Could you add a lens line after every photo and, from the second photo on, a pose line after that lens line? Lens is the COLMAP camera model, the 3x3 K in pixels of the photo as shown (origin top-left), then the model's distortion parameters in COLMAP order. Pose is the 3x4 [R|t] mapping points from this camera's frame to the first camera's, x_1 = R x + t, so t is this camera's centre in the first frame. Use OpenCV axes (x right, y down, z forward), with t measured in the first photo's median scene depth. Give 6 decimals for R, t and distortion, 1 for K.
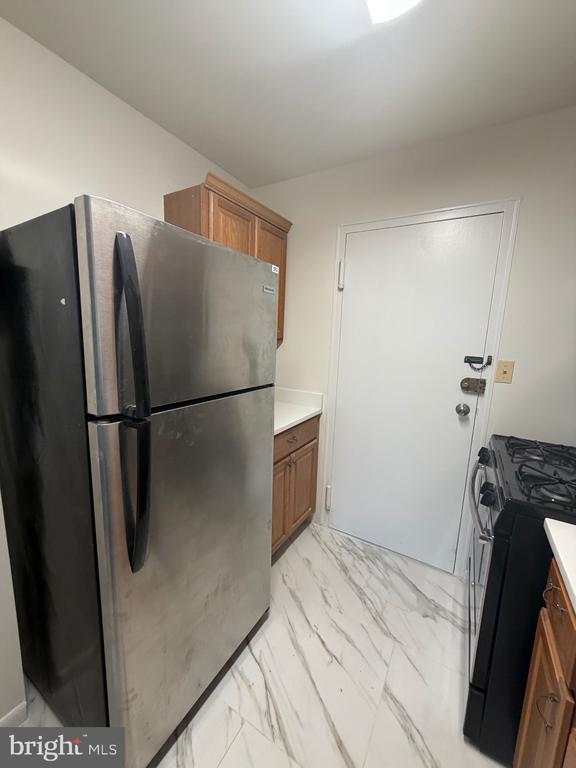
lens RADIAL K [[305.3, 0, 287.6], [0, 305.3, 382.1], [0, 0, 1]] dist [-0.001446, -0.000263]
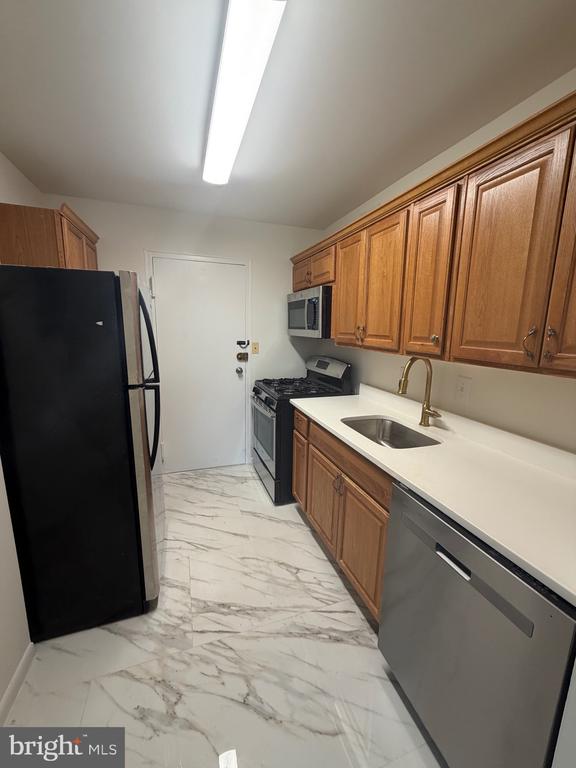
lens RADIAL K [[305.3, 0, 288.2], [0, 305.3, 381.6], [0, 0, 1]] dist [-0.001446, -0.000263]
pose [[0.638781, -0.156871, 0.753227, -0.650227], [0.122863, 0.987229, 0.101410, 0.006835], [-0.759516, 0.027765, 0.649896, -0.418118]]
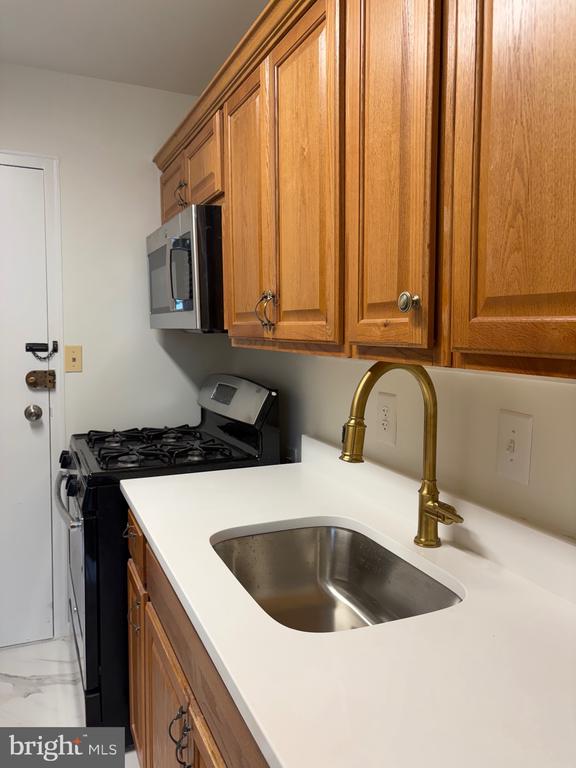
lens RADIAL K [[579.4, 0, 291.3], [0, 579.4, 379.5], [0, 0, 1]] dist [0.050754, -0.039210]
pose [[0.573955, -0.099221, 0.812854, -0.252311], [0.141479, 0.989720, 0.020912, 0.072517], [-0.806573, 0.103000, 0.582092, -0.406906]]
